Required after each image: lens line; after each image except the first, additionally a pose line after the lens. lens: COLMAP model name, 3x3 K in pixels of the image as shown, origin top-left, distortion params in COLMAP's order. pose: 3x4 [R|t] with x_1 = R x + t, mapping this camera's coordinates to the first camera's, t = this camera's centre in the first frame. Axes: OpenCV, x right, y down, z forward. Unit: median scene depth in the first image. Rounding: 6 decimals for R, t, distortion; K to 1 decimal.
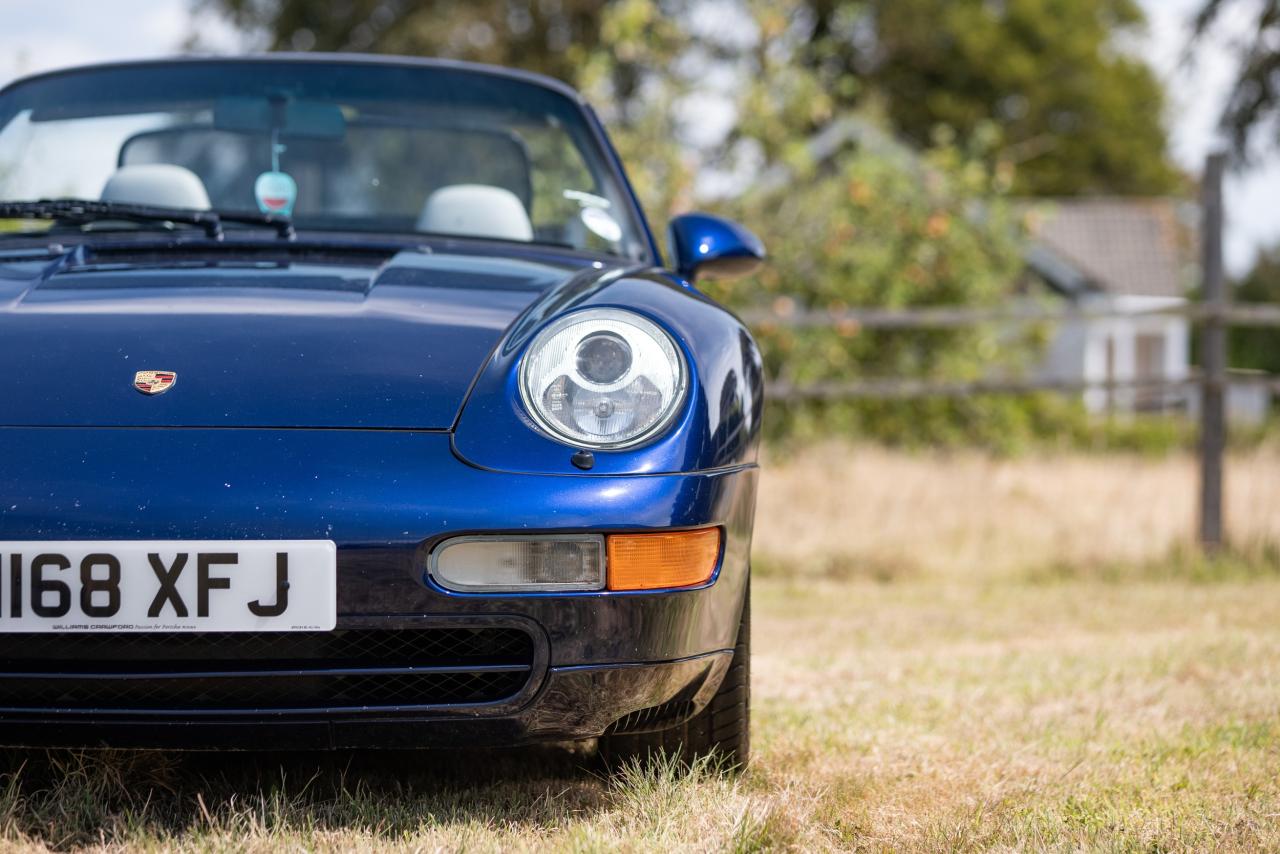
lens RADIAL K [[5574.3, 0, 637.9], [0, 5574.3, 430.3], [0, 0, 1]] dist [-1.378399, 0.000000]
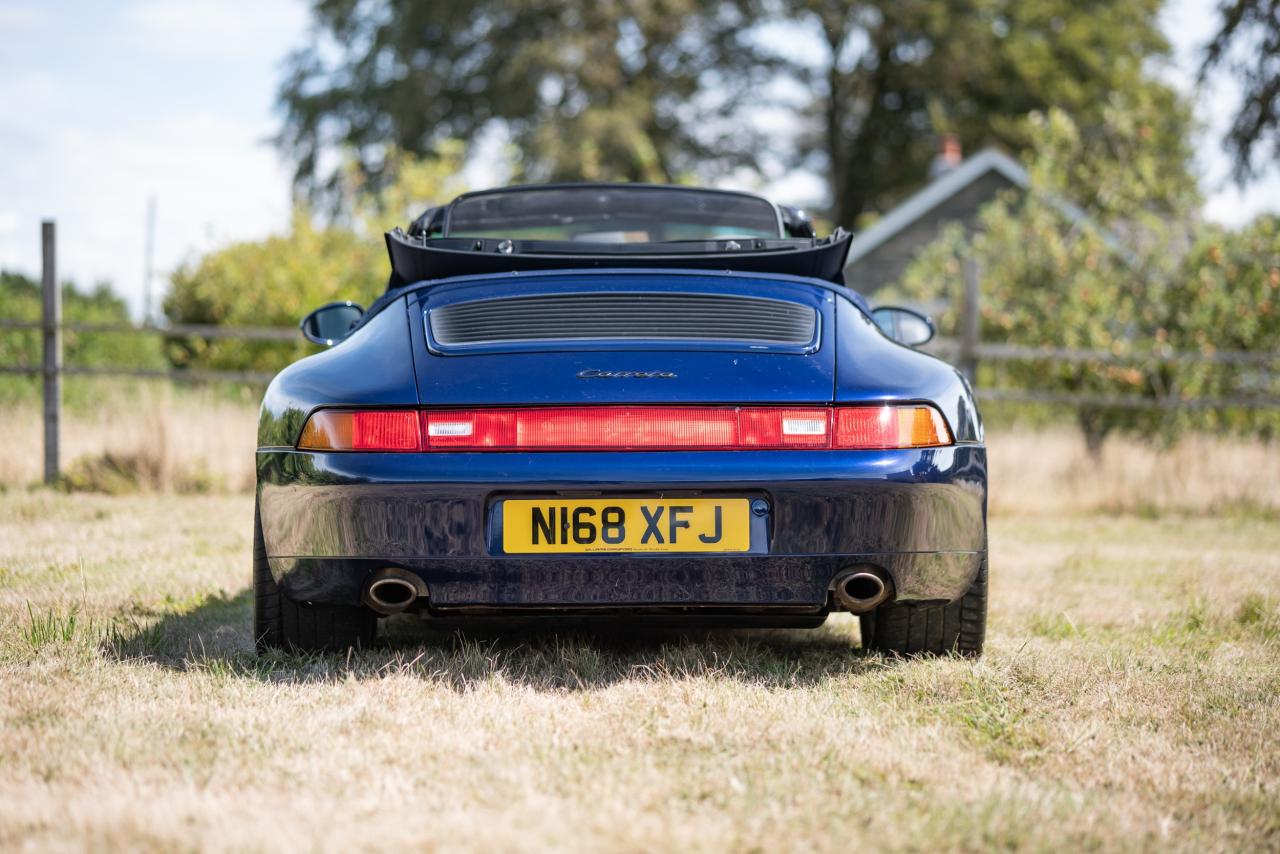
lens RADIAL K [[5574.3, 0, 611.4], [0, 5574.3, 361.0], [0, 0, 1]] dist [-1.378399, 0.000000]
pose [[0.999898, -0.000543, -0.014242, -0.073330], [0.000295, 0.999849, -0.017360, 0.007037], [0.014250, 0.017354, 0.999748, -0.740693]]
